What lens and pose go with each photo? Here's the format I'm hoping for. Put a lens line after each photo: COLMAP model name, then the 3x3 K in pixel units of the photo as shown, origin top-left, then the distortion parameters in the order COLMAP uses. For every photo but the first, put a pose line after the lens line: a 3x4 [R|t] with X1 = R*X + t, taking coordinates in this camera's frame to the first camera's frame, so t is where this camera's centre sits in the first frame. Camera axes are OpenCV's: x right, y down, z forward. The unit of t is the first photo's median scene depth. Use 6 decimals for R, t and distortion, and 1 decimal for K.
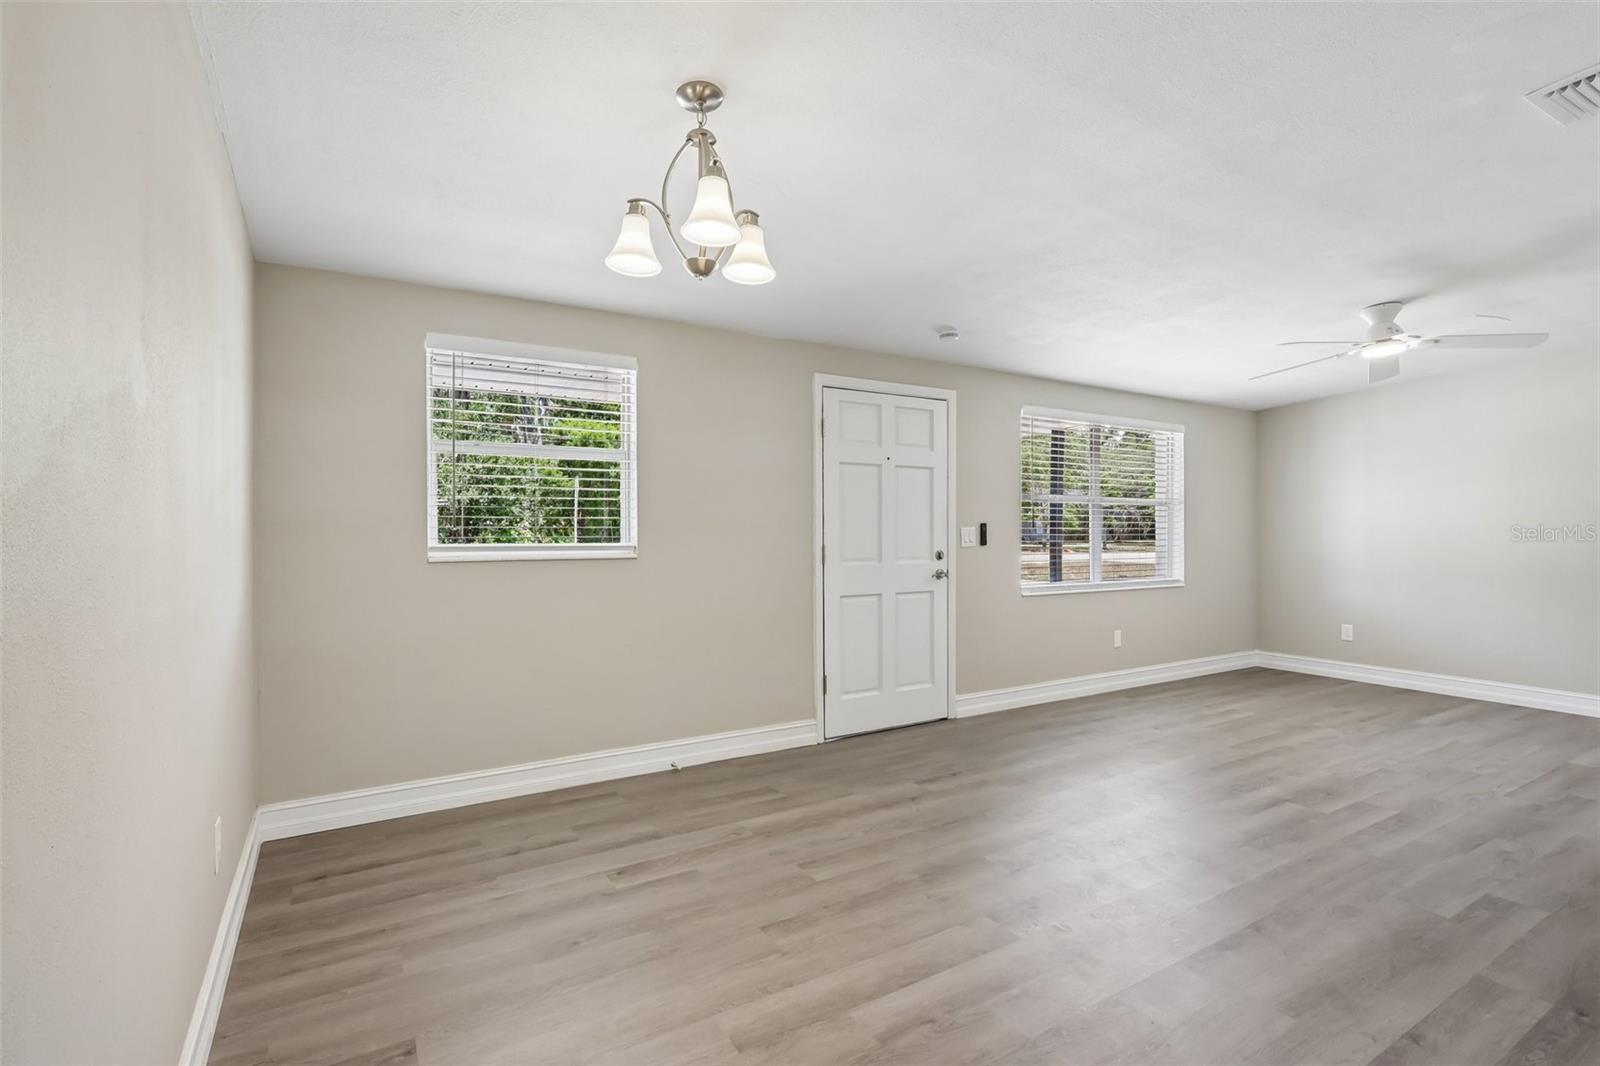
lens RADIAL K [[745.4, 0, 805.9], [0, 745.4, 531.4], [0, 0, 1]] dist [-0.000642, 0.000808]
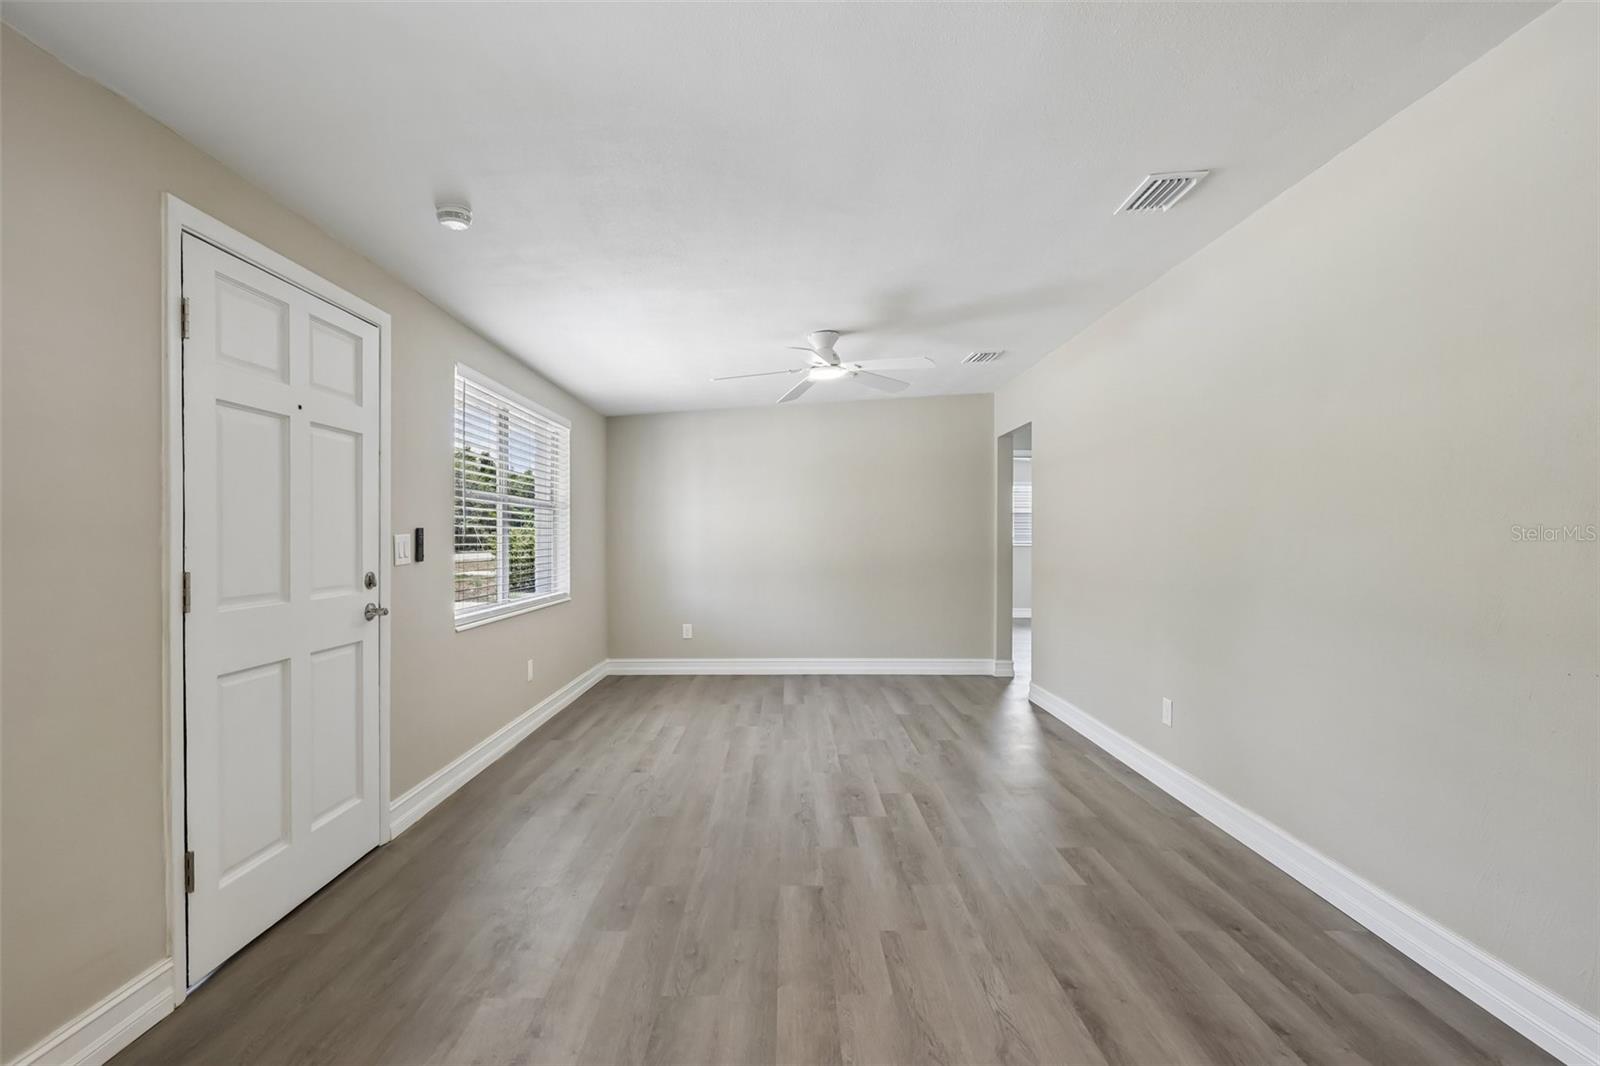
lens RADIAL K [[745.4, 0, 788.9], [0, 745.4, 536.2], [0, 0, 1]] dist [-0.000642, 0.000808]
pose [[0.520596, -0.001809, 0.853802, -0.199133], [0.003554, 0.999994, -0.000048, -0.003265], [-0.853796, 0.003059, 0.520599, 0.493236]]
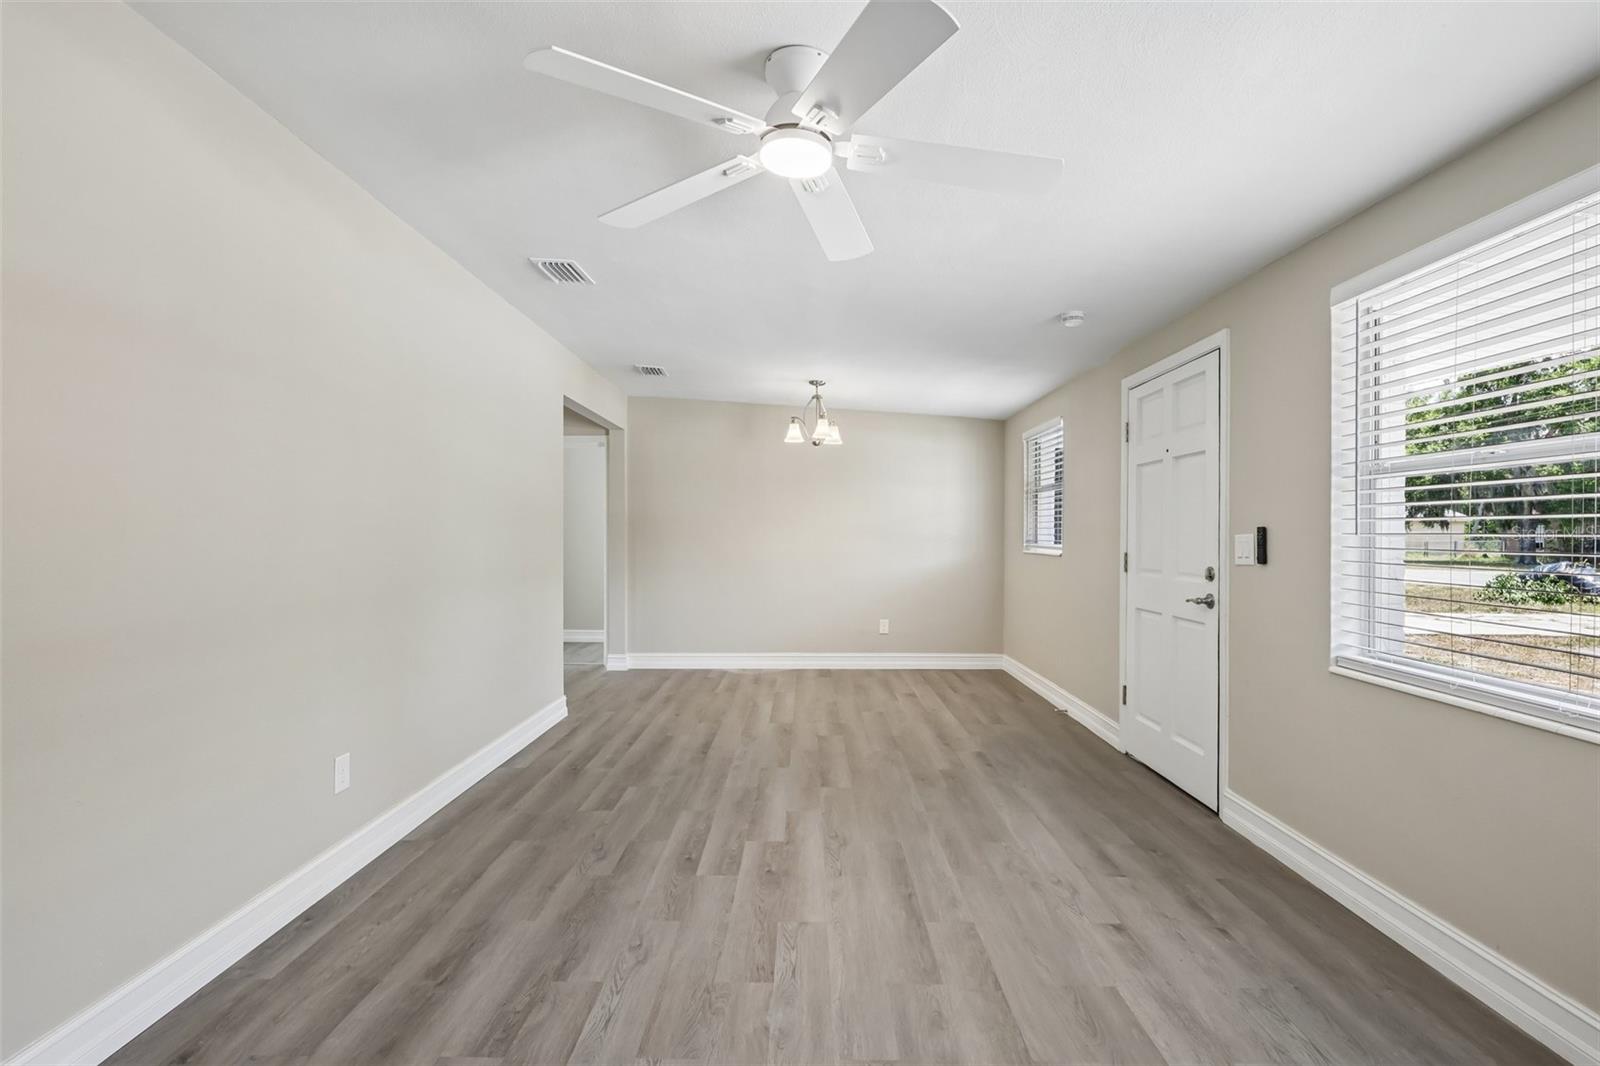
lens RADIAL K [[745.4, 0, 798.4], [0, 745.4, 538.9], [0, 0, 1]] dist [-0.000642, 0.000808]
pose [[-0.533079, 0.001356, -0.846064, 1.223249], [-0.007204, 0.999955, 0.006141, -0.003154], [0.846035, 0.009369, -0.533045, 1.305413]]
